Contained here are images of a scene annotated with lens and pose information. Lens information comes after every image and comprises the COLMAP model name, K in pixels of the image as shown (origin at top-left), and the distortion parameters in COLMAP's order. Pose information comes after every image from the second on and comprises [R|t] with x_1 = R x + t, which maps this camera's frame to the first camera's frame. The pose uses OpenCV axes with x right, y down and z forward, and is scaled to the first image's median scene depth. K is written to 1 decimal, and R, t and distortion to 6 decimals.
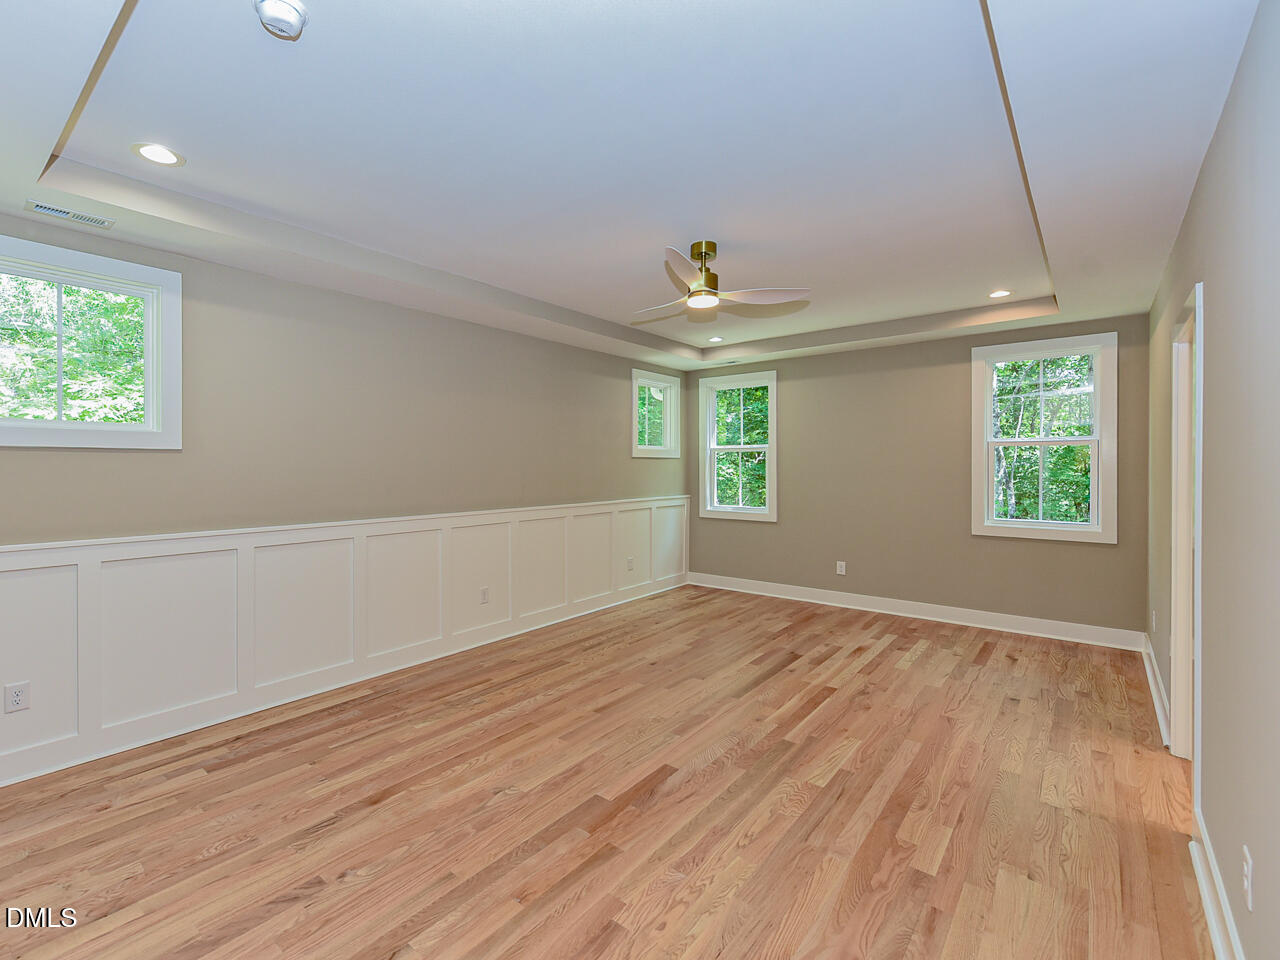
lens RADIAL K [[588.9, 0, 631.4], [0, 588.9, 477.4], [0, 0, 1]] dist [0.005921, -0.000601]
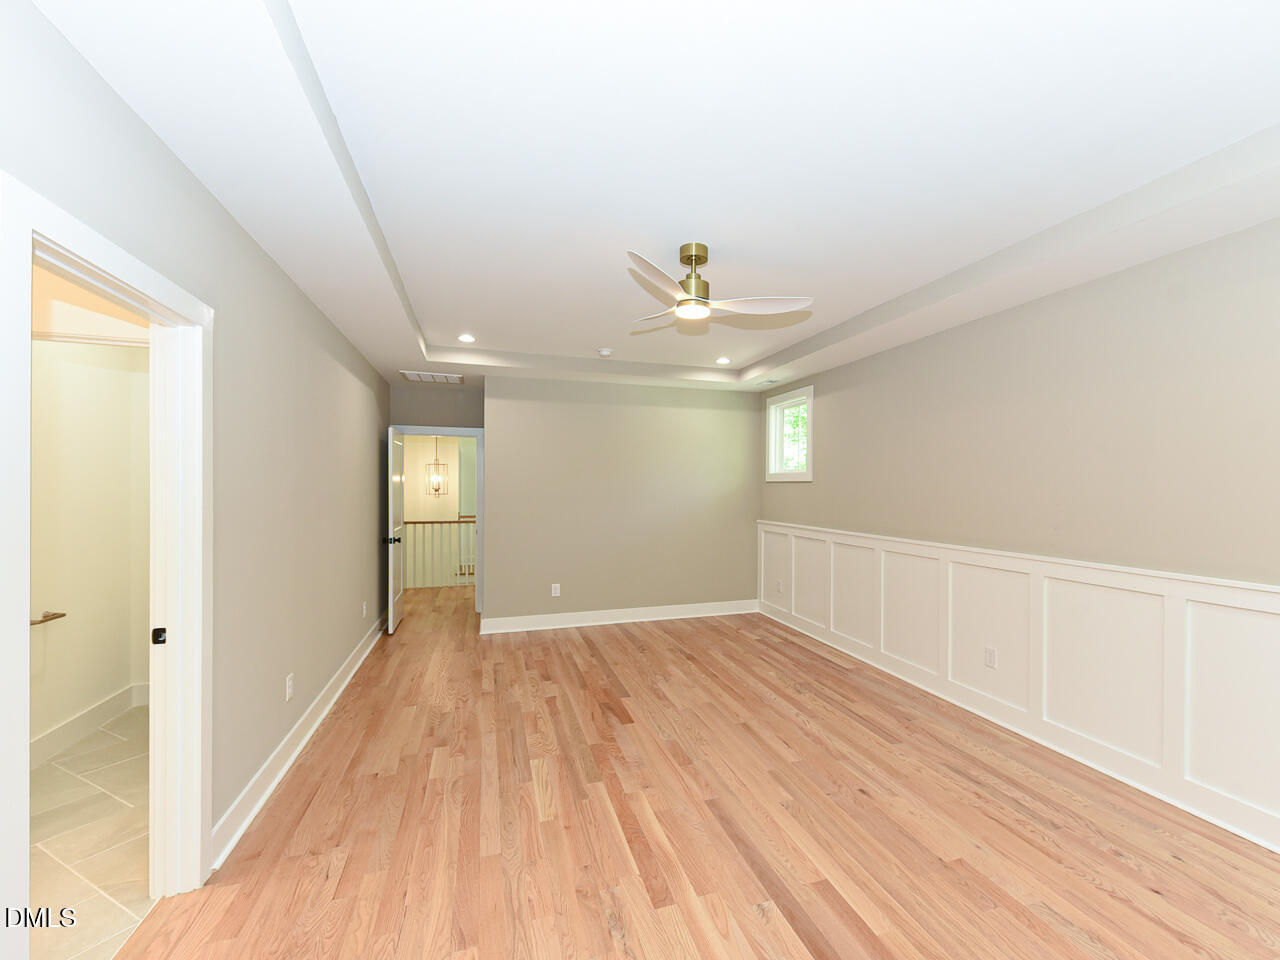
lens RADIAL K [[556.9, 0, 637.5], [0, 556.9, 486.7], [0, 0, 1]] dist [0.002268, -0.000254]
pose [[-0.594425, -0.000204, -0.804151, 0.828545], [-0.023974, 0.999560, 0.017469, -0.042806], [0.803794, 0.029663, -0.594168, 1.371633]]
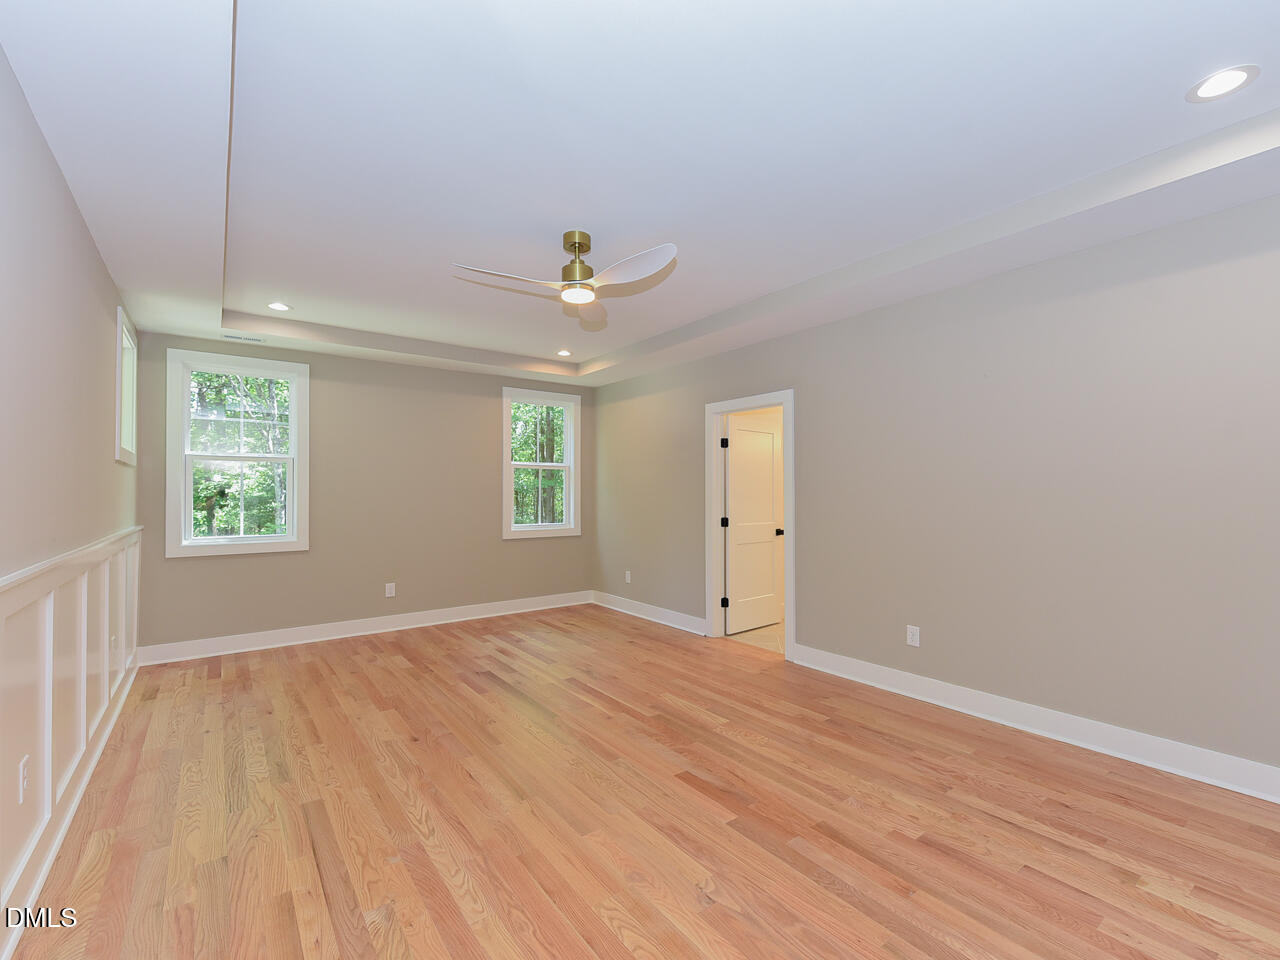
lens RADIAL K [[556.9, 0, 637.5], [0, 556.9, 486.7], [0, 0, 1]] dist [0.002268, -0.000254]
pose [[0.260933, 0.009254, 0.965313, -0.659222], [0.028974, 0.999428, -0.017413, 0.029222], [-0.964922, 0.032513, 0.260515, 0.646041]]
